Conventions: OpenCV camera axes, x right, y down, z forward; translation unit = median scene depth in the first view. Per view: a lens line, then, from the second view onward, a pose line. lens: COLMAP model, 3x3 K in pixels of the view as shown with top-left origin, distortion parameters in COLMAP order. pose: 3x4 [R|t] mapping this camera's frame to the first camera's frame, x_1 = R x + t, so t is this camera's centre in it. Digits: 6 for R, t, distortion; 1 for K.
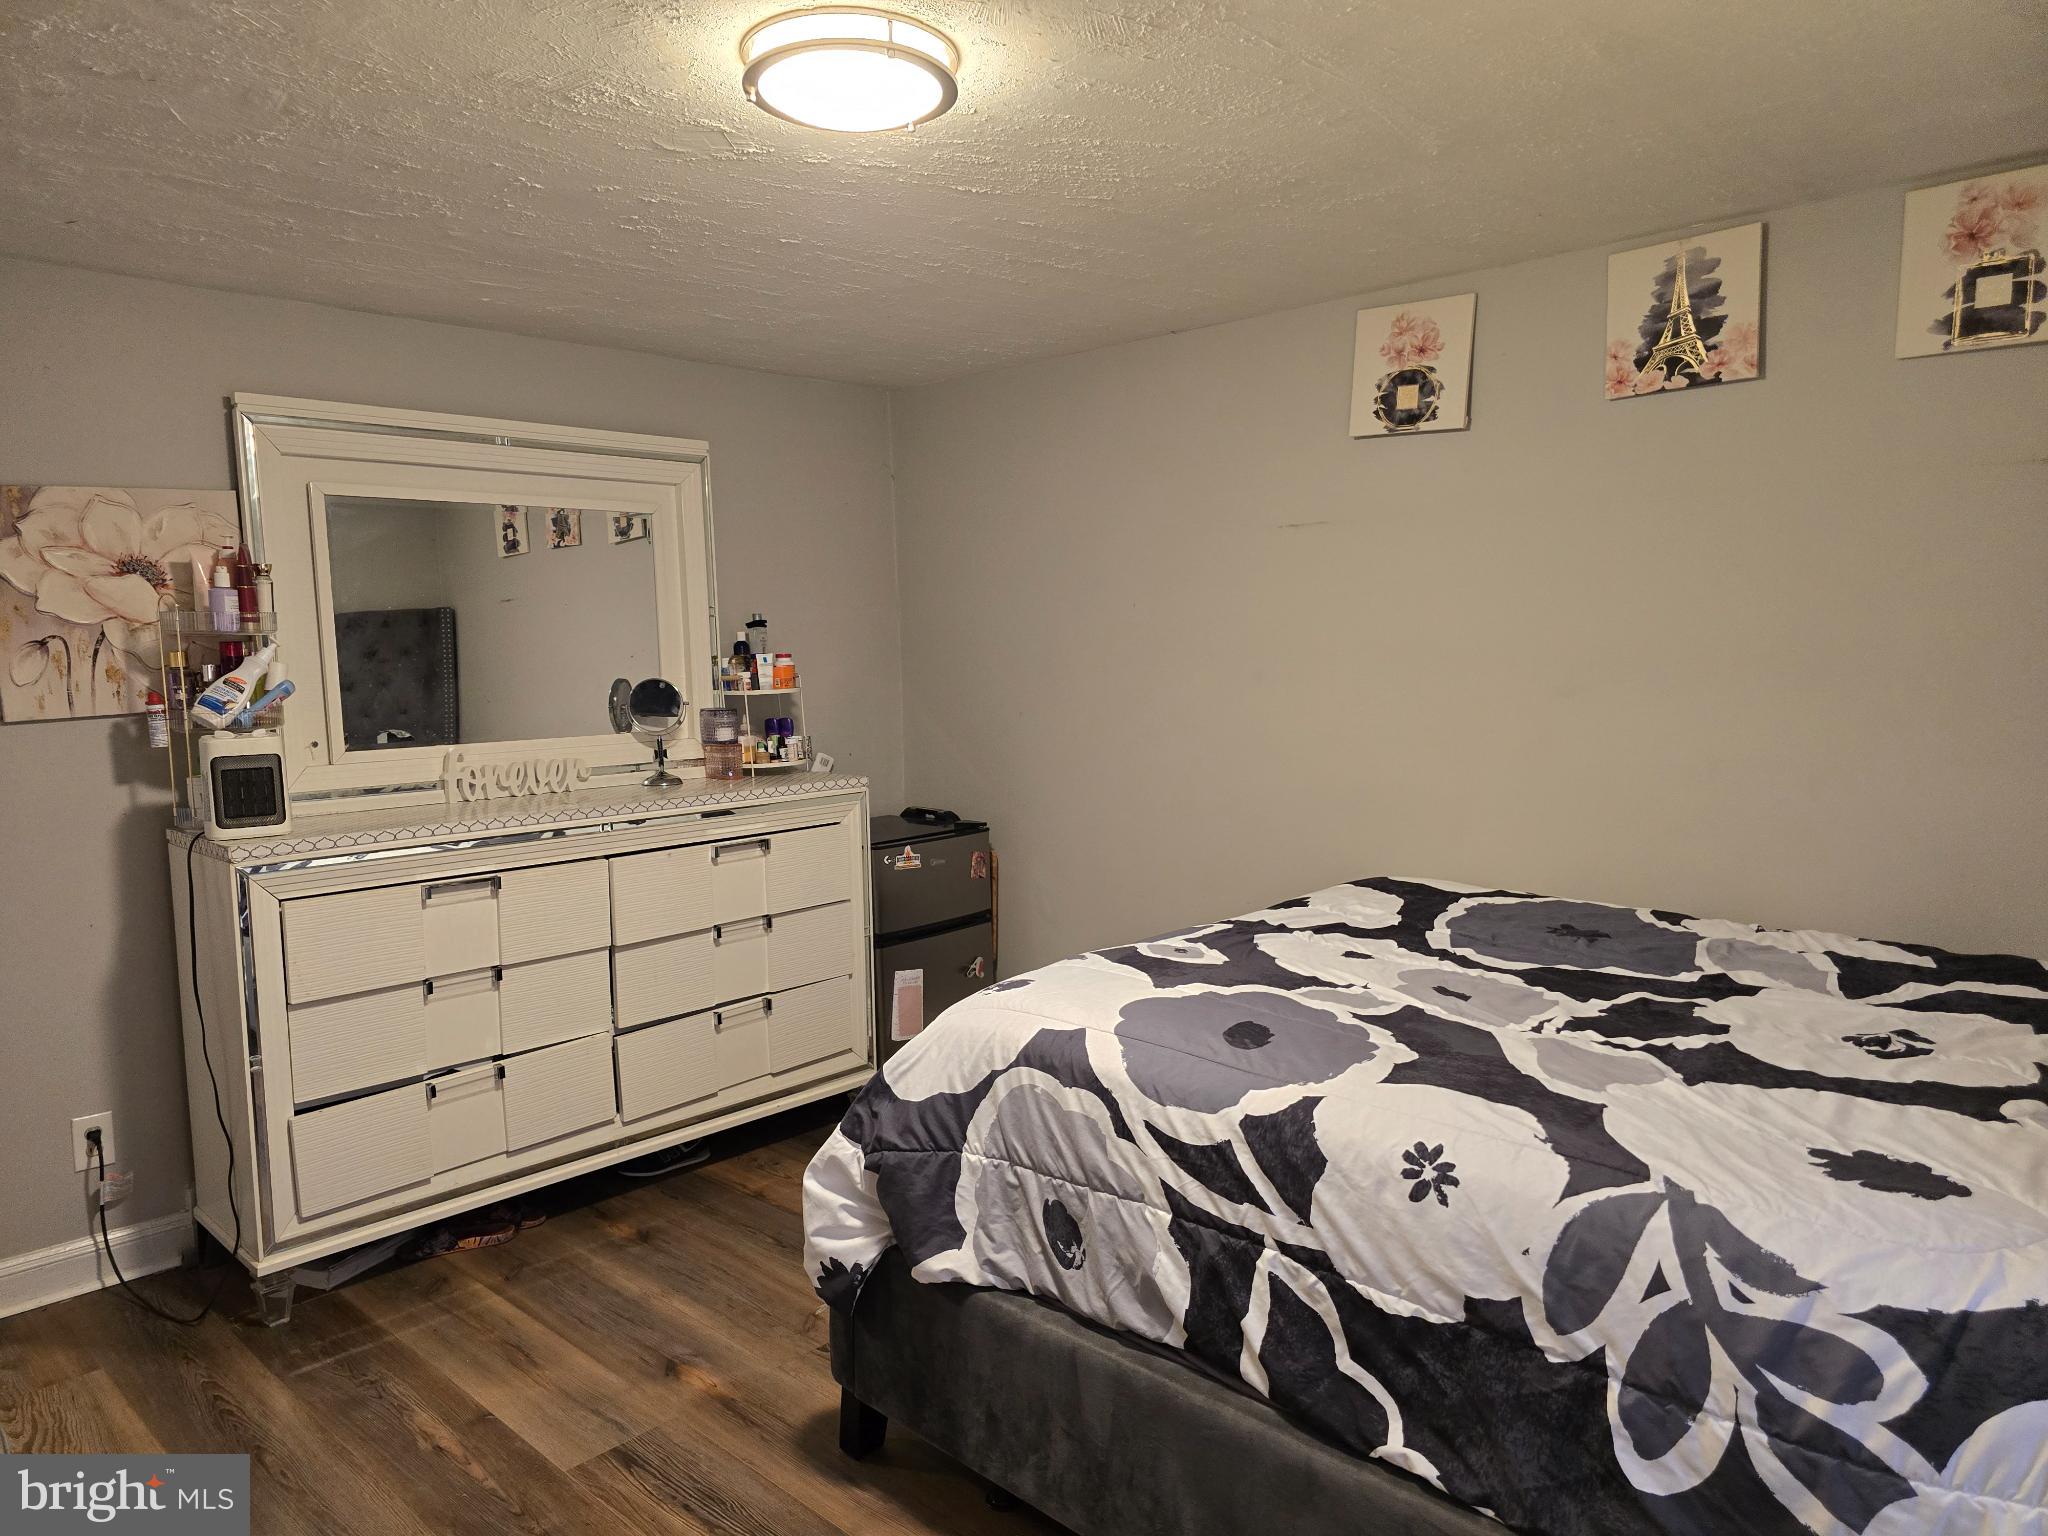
lens RADIAL K [[1369.5, 0, 1020.5], [0, 1369.5, 785.1], [0, 0, 1]] dist [0.050292, -0.043199]
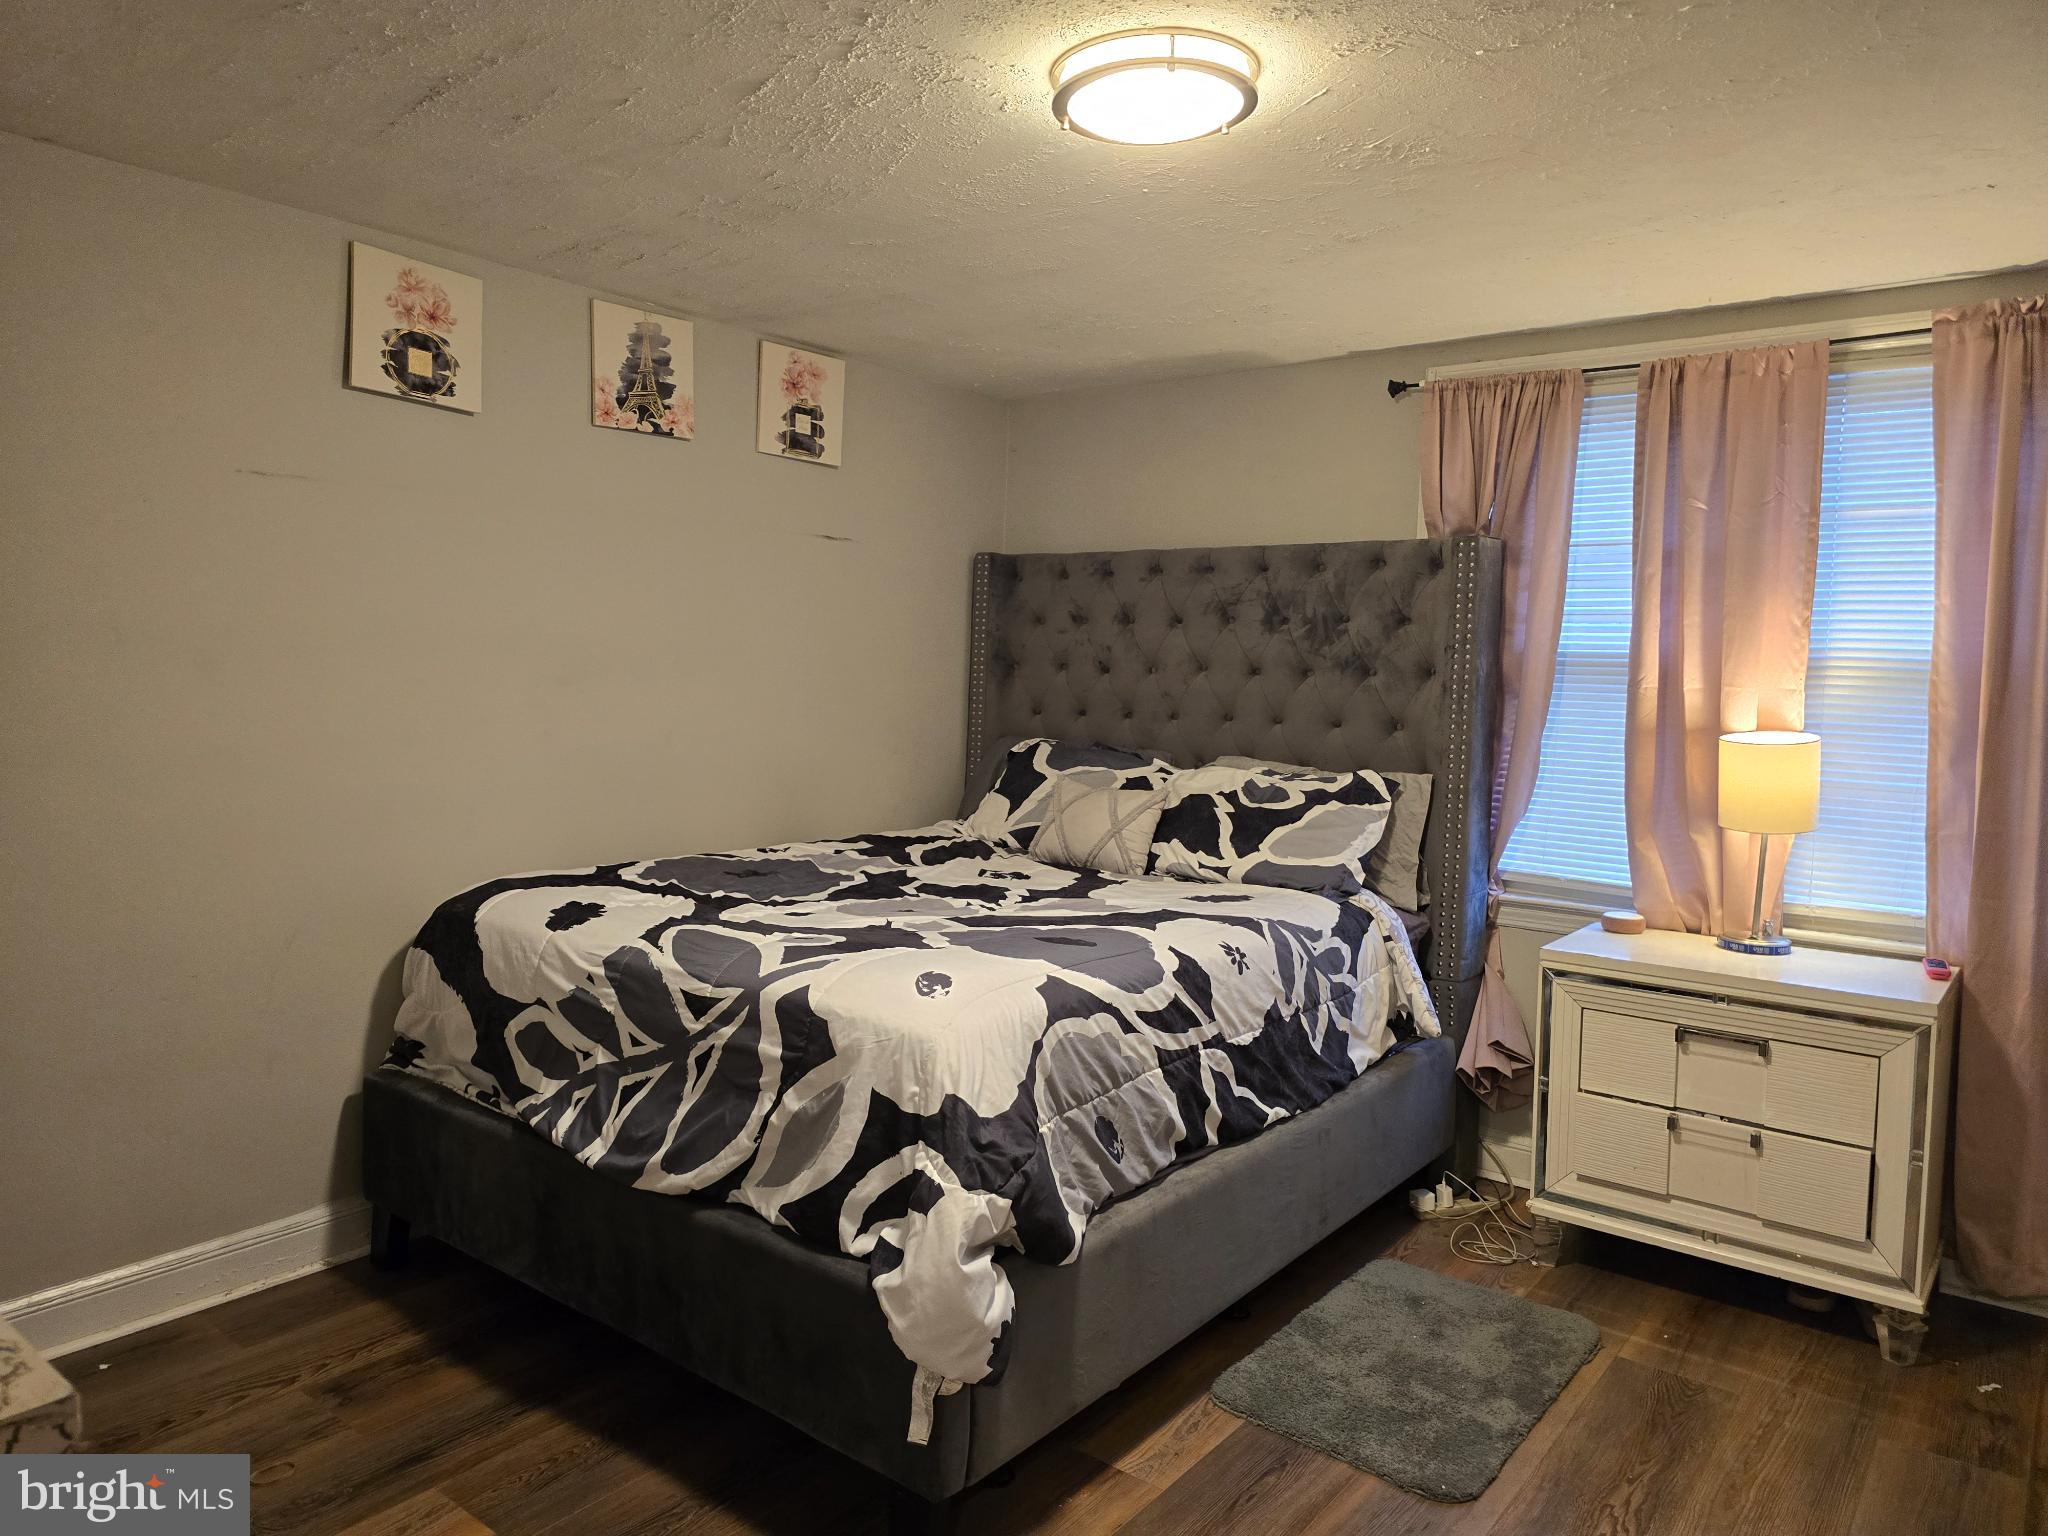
lens RADIAL K [[1369.5, 0, 1022.4], [0, 1369.5, 747.6], [0, 0, 1]] dist [0.050292, -0.043199]
pose [[-0.102583, -0.055477, 0.993176, -0.878000], [0.082648, 0.994516, 0.064088, -0.068613], [-0.991285, 0.088658, -0.097436, 0.919338]]
